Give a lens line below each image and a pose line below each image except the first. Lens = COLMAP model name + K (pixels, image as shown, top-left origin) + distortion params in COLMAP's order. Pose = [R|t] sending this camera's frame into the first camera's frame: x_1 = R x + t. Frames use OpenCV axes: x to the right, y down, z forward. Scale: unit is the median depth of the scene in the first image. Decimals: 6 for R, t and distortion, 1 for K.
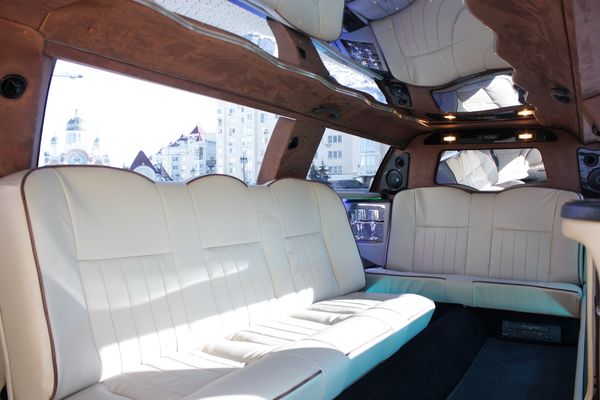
lens RADIAL K [[506.4, 0, 300.0], [0, 506.4, 200.0], [0, 0, 1]] dist [-0.155989, 0.135152]
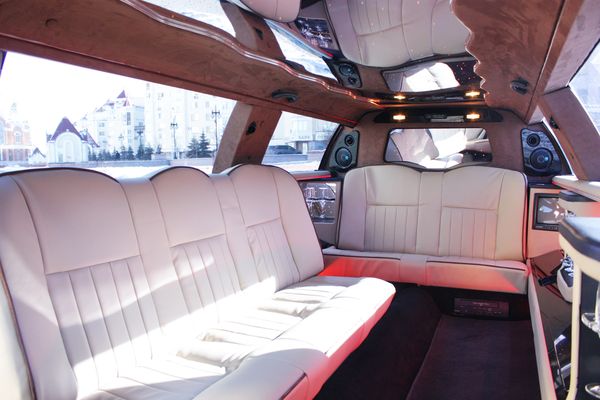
lens RADIAL K [[506.4, 0, 300.0], [0, 506.4, 200.0], [0, 0, 1]] dist [-0.155989, 0.135152]
pose [[0.990746, -0.020209, 0.134213, -0.049742], [0.010666, 0.997387, 0.071449, -0.040501], [-0.135306, -0.069357, 0.988373, 0.016974]]
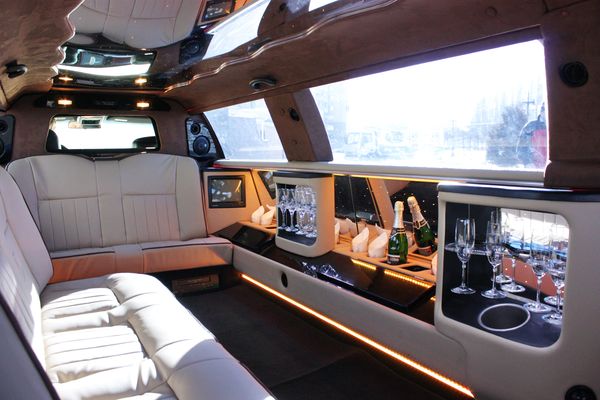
lens RADIAL K [[506.4, 0, 300.0], [0, 506.4, 200.0], [0, 0, 1]] dist [-0.155989, 0.135152]
pose [[0.497577, -0.100796, 0.861543, -0.369215], [0.018714, 0.994242, 0.105513, -0.040185], [-0.867218, -0.036378, 0.496598, 0.215390]]
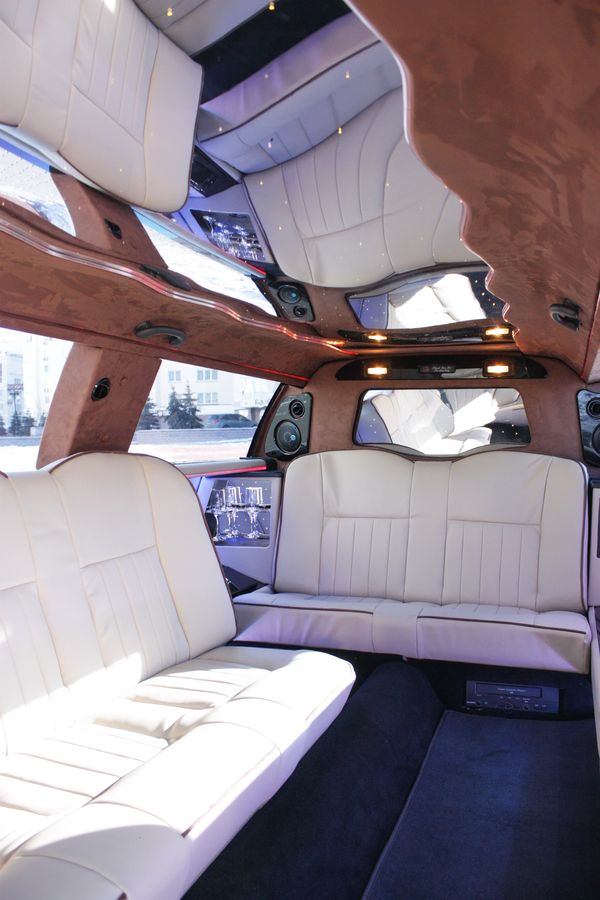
lens RADIAL K [[759.6, 0, 300.0], [0, 759.6, 450.0], [0, 0, 1]] dist [-0.155989, 0.135152]
pose [[0.982125, -0.012968, 0.187785, 0.042430], [0.010972, 0.999872, 0.011664, -0.050032], [-0.187912, -0.009395, 0.982141, 0.141904]]
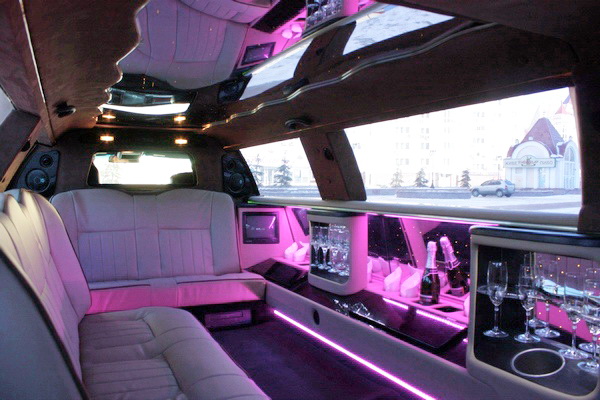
lens RADIAL K [[506.4, 0, 300.0], [0, 506.4, 200.0], [0, 0, 1]] dist [-0.155989, 0.135152]
pose [[0.553147, -0.035120, 0.832343, -0.381559], [0.007474, 0.999280, 0.037197, -0.048503], [-0.833050, -0.014354, 0.553011, 0.210058]]
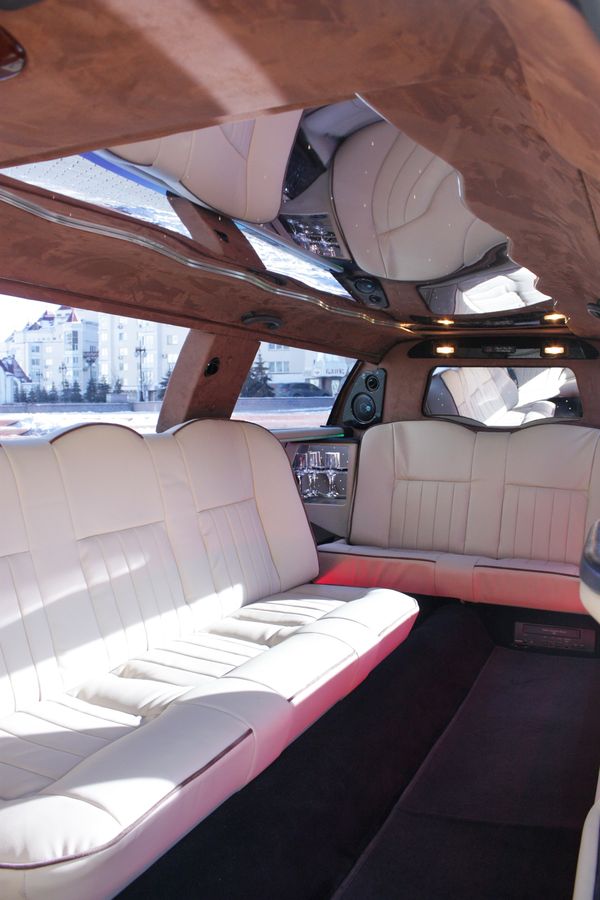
lens RADIAL K [[759.6, 0, 300.0], [0, 759.6, 450.0], [0, 0, 1]] dist [-0.155989, 0.135152]
pose [[0.995286, -0.001563, 0.096975, 0.004840], [-0.003464, 0.998659, 0.051653, -0.051572], [-0.096926, -0.051745, 0.993946, -0.009581]]
